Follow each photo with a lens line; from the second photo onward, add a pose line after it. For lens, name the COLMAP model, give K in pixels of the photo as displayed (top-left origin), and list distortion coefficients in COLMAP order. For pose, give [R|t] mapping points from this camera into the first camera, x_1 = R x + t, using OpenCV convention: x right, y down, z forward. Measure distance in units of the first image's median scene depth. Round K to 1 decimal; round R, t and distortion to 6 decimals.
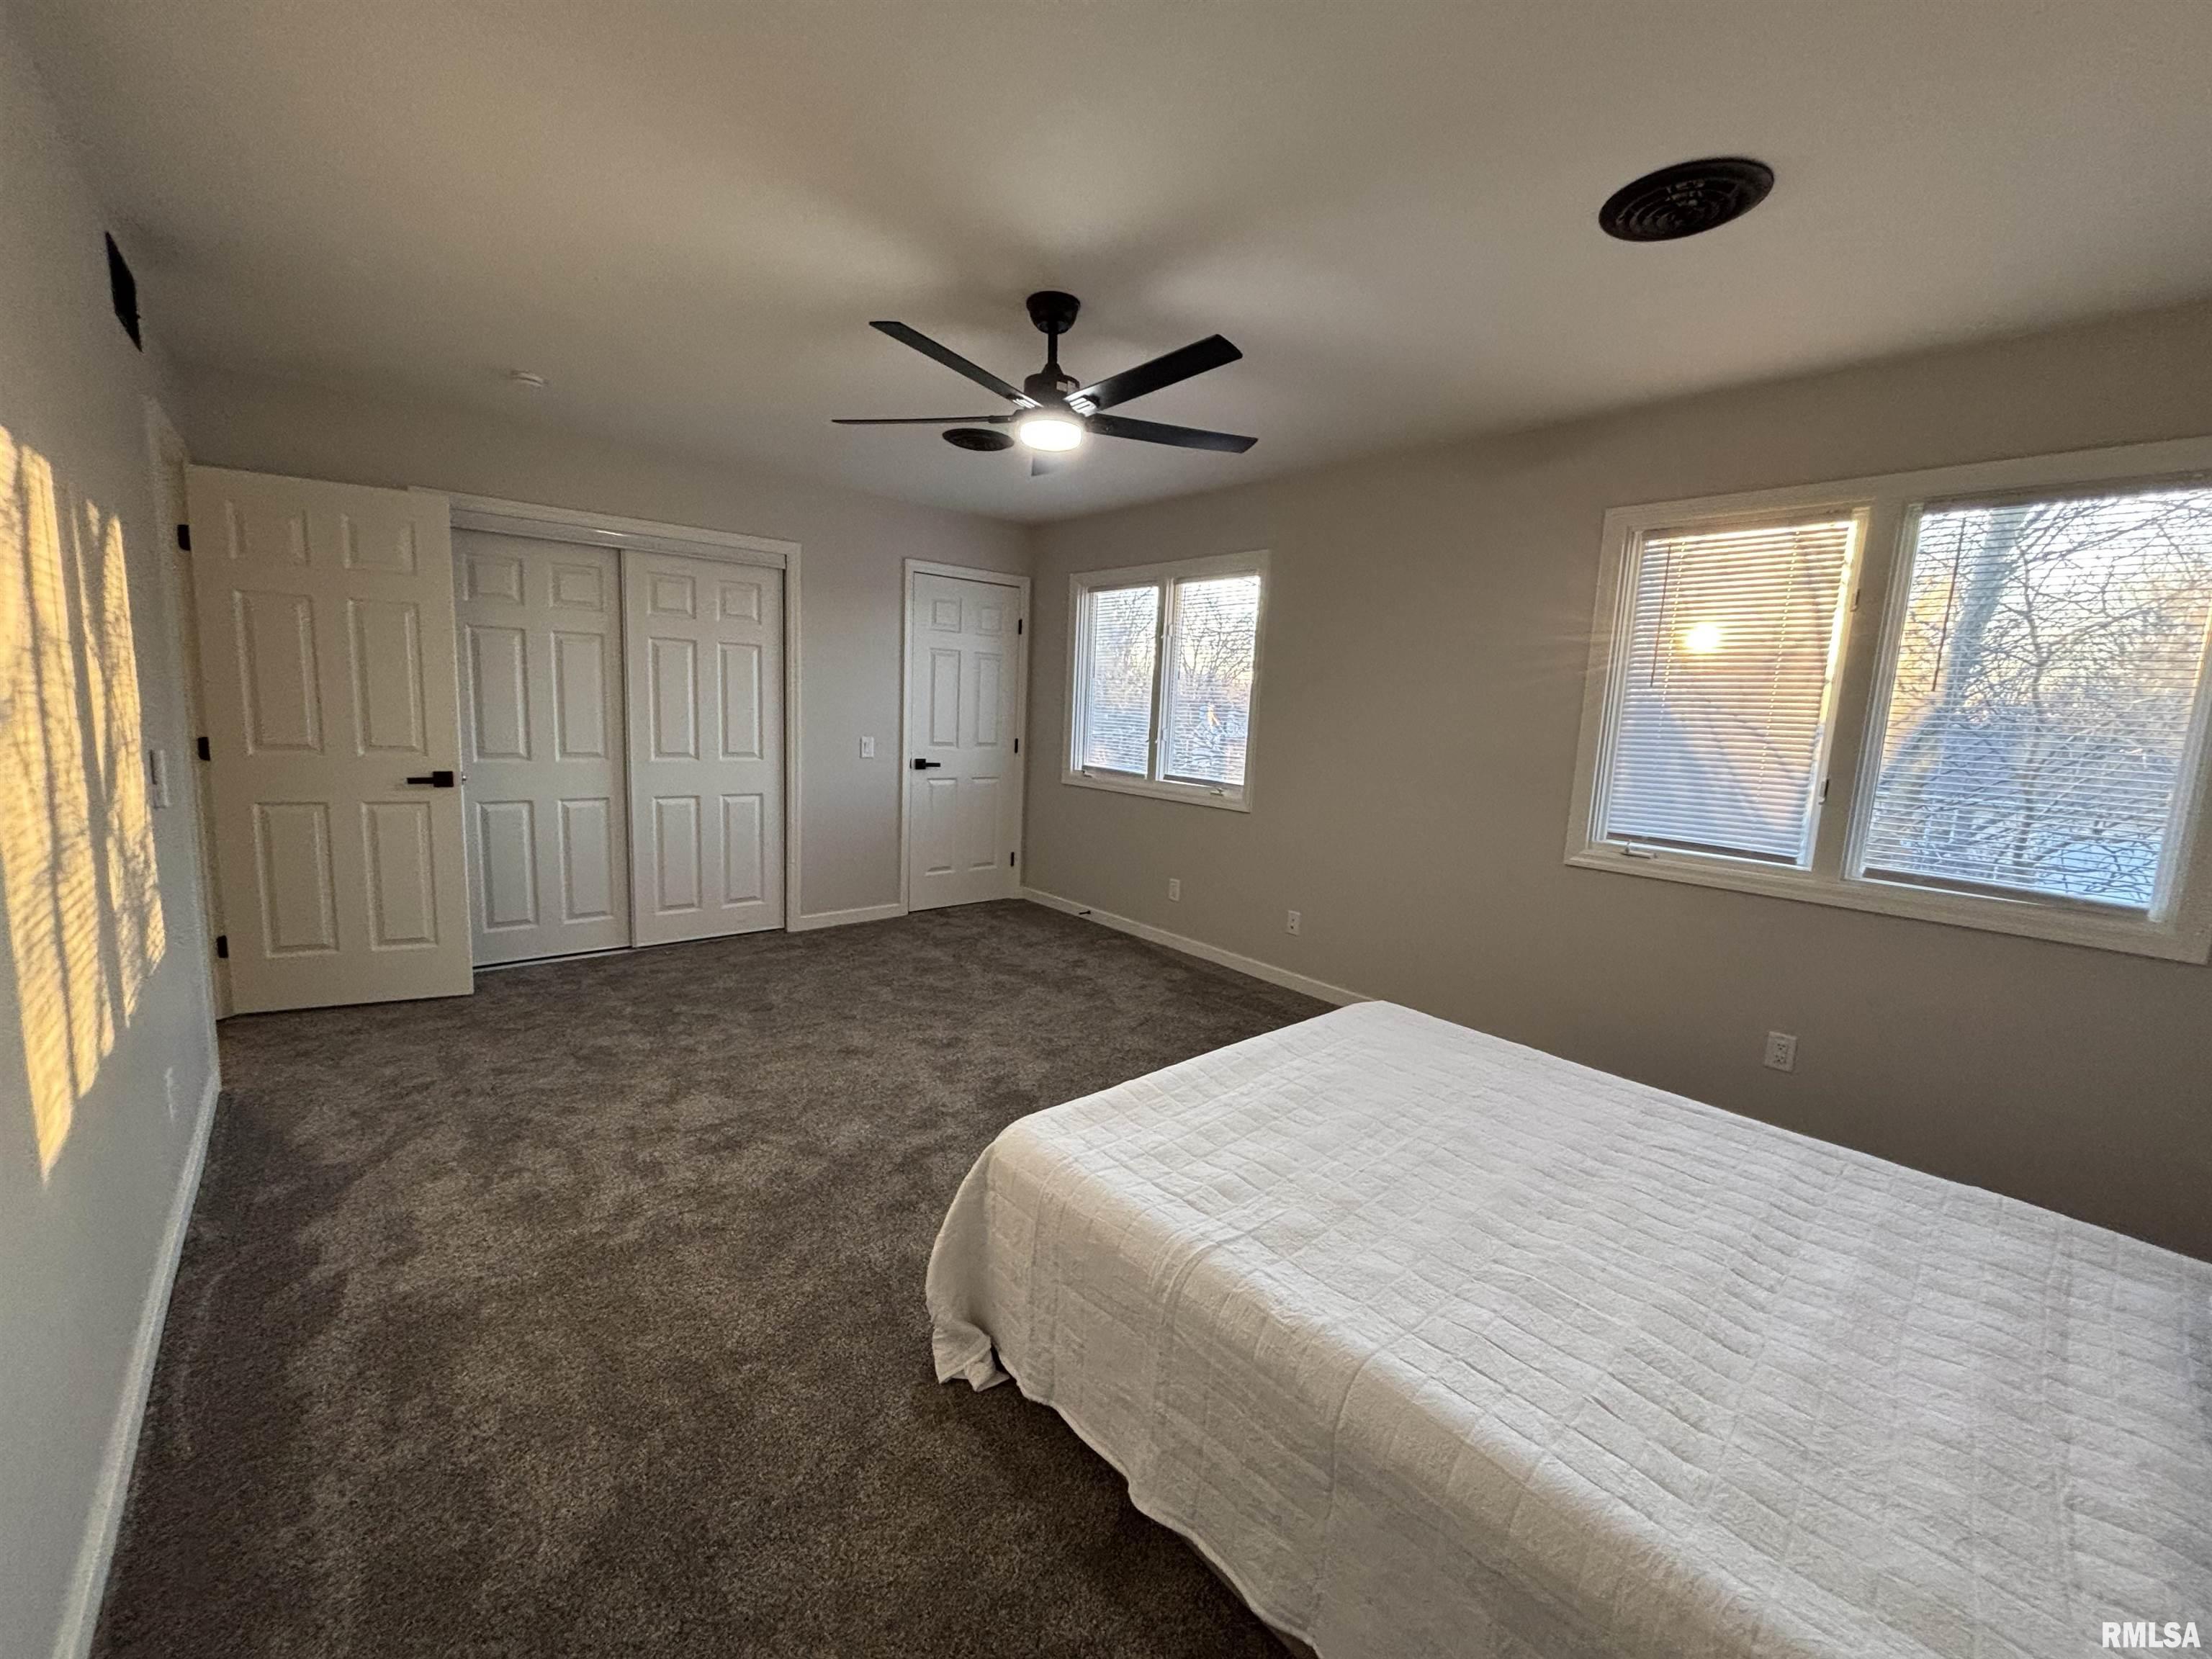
lens RADIAL K [[892.6, 0, 1100.3], [0, 892.6, 827.0], [0, 0, 1]] dist [-0.000435, -0.000092]
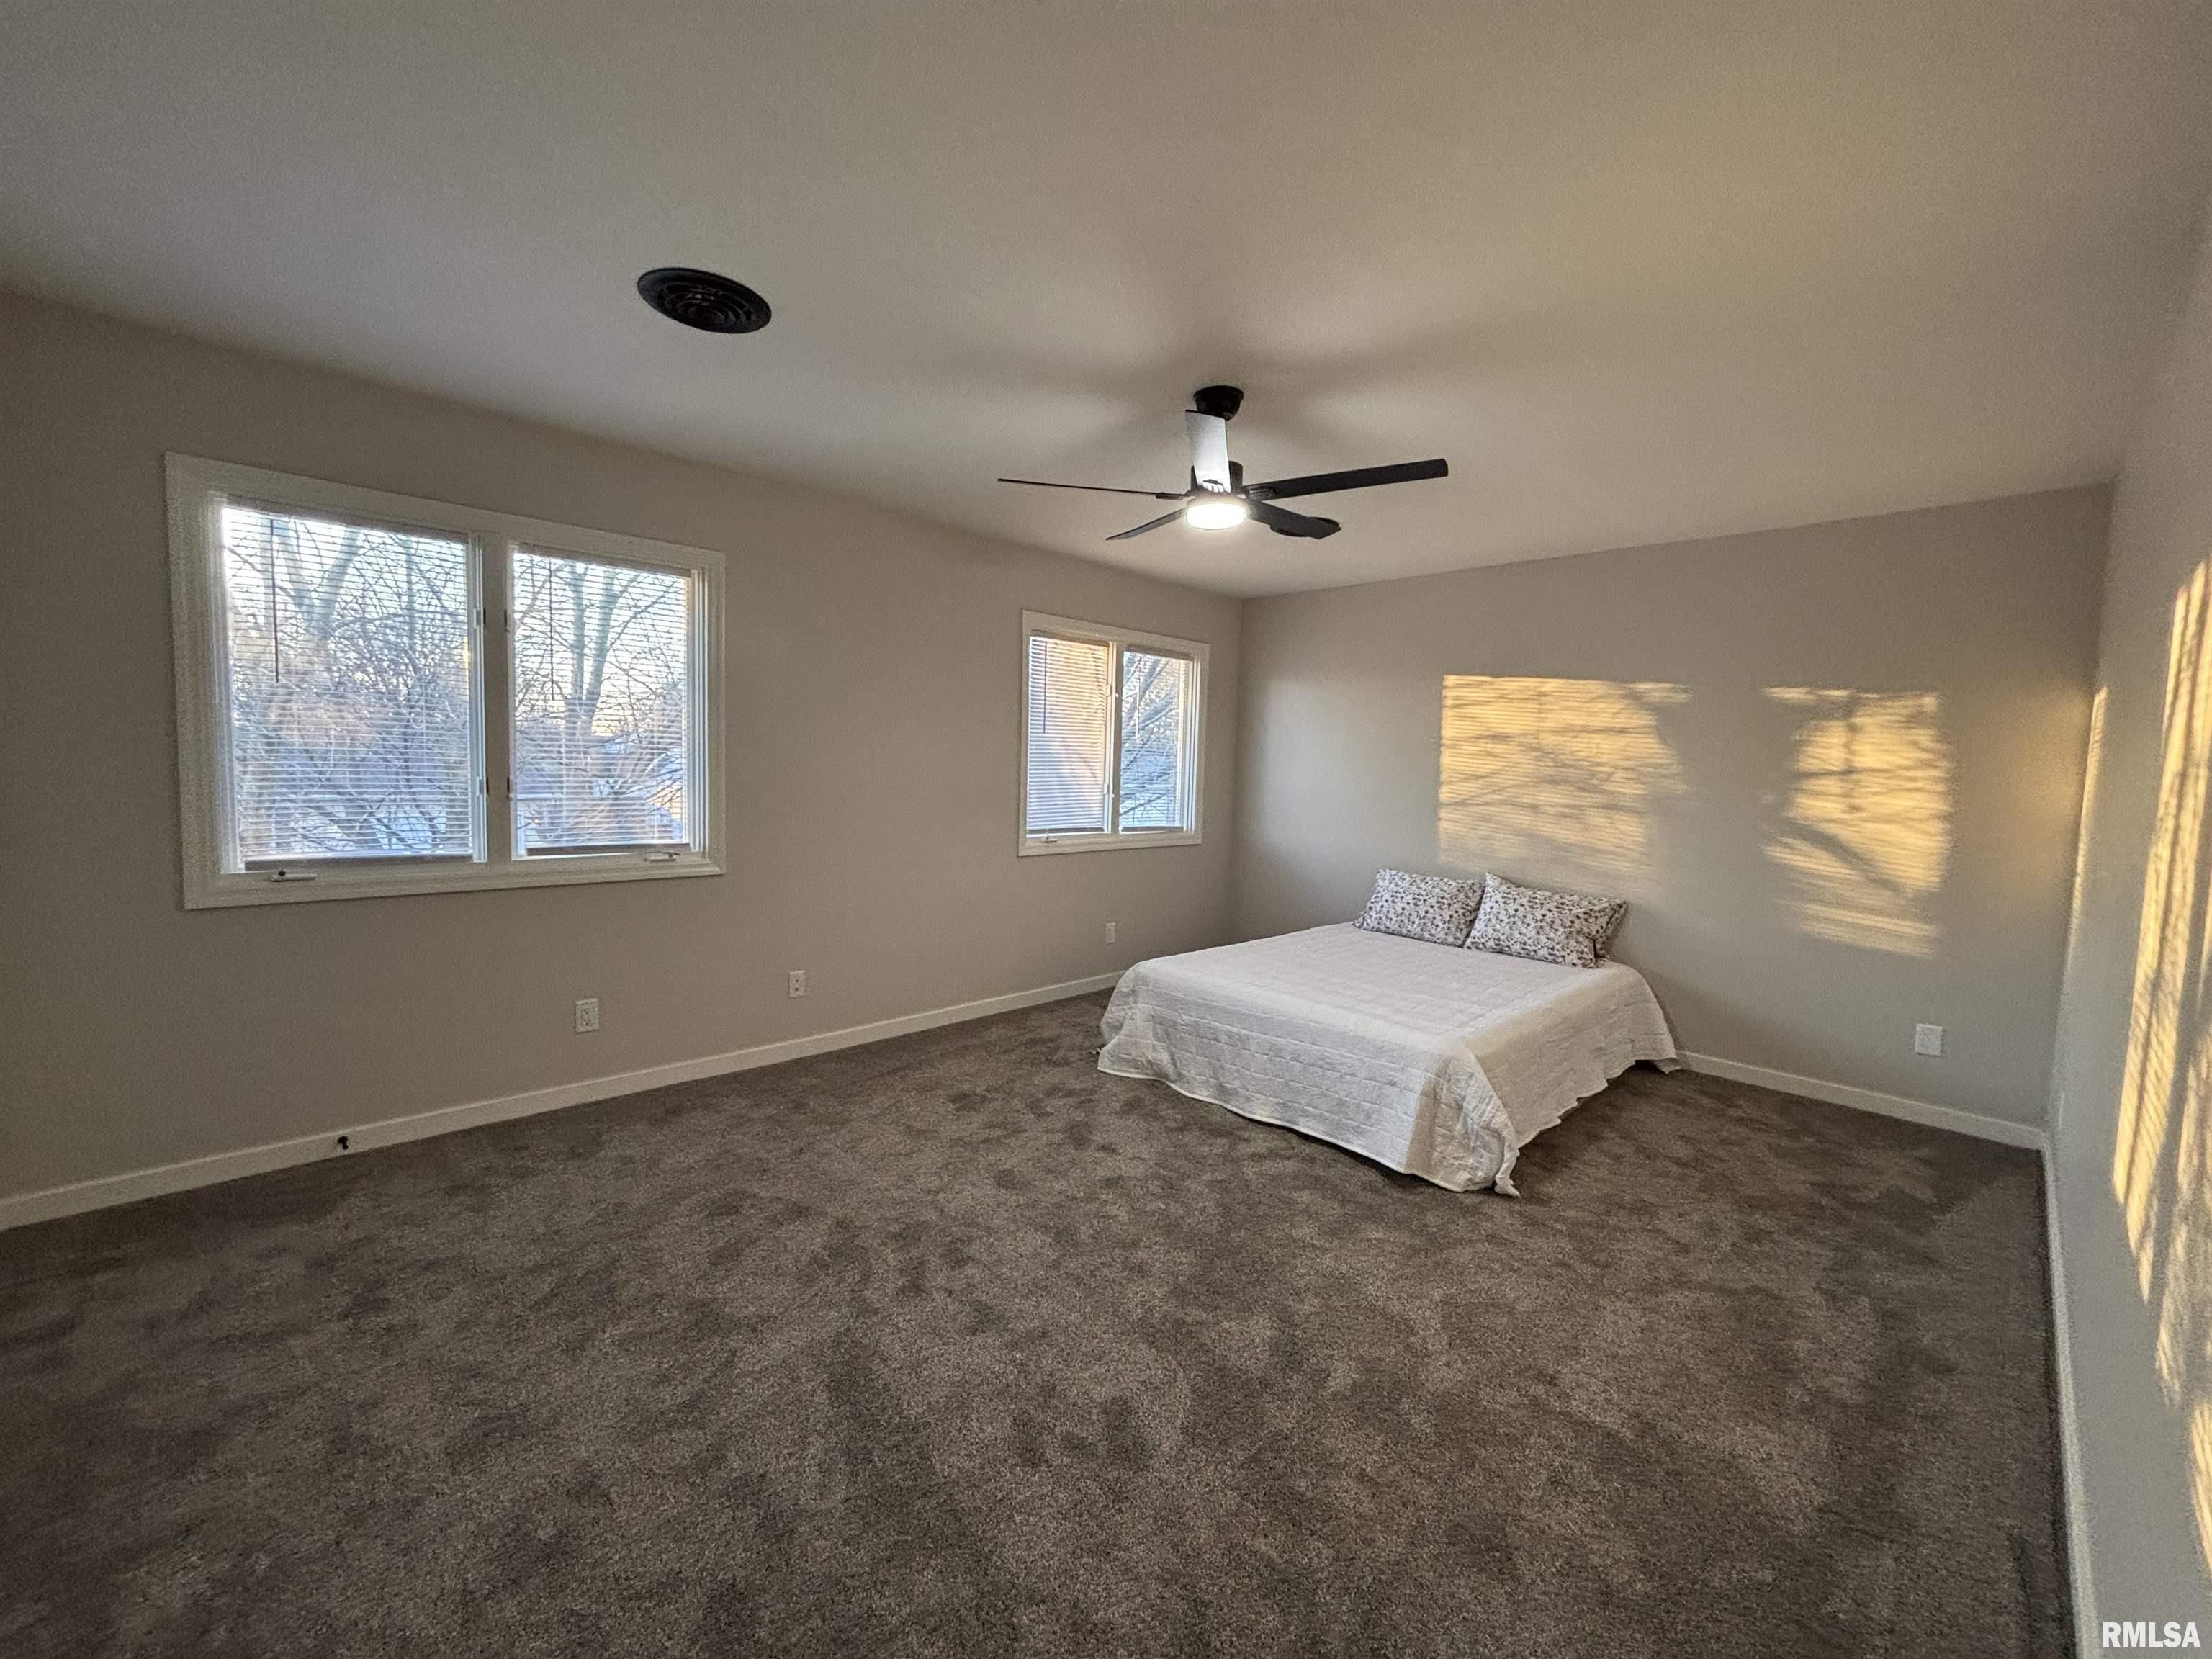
lens RADIAL K [[892.6, 0, 1100.3], [0, 892.6, 827.0], [0, 0, 1]] dist [-0.000435, -0.000092]
pose [[-0.067627, -0.127174, 0.989572, -0.595671], [0.095635, 0.986450, 0.133308, -0.122449], [-0.993117, 0.103653, -0.054549, 0.641106]]
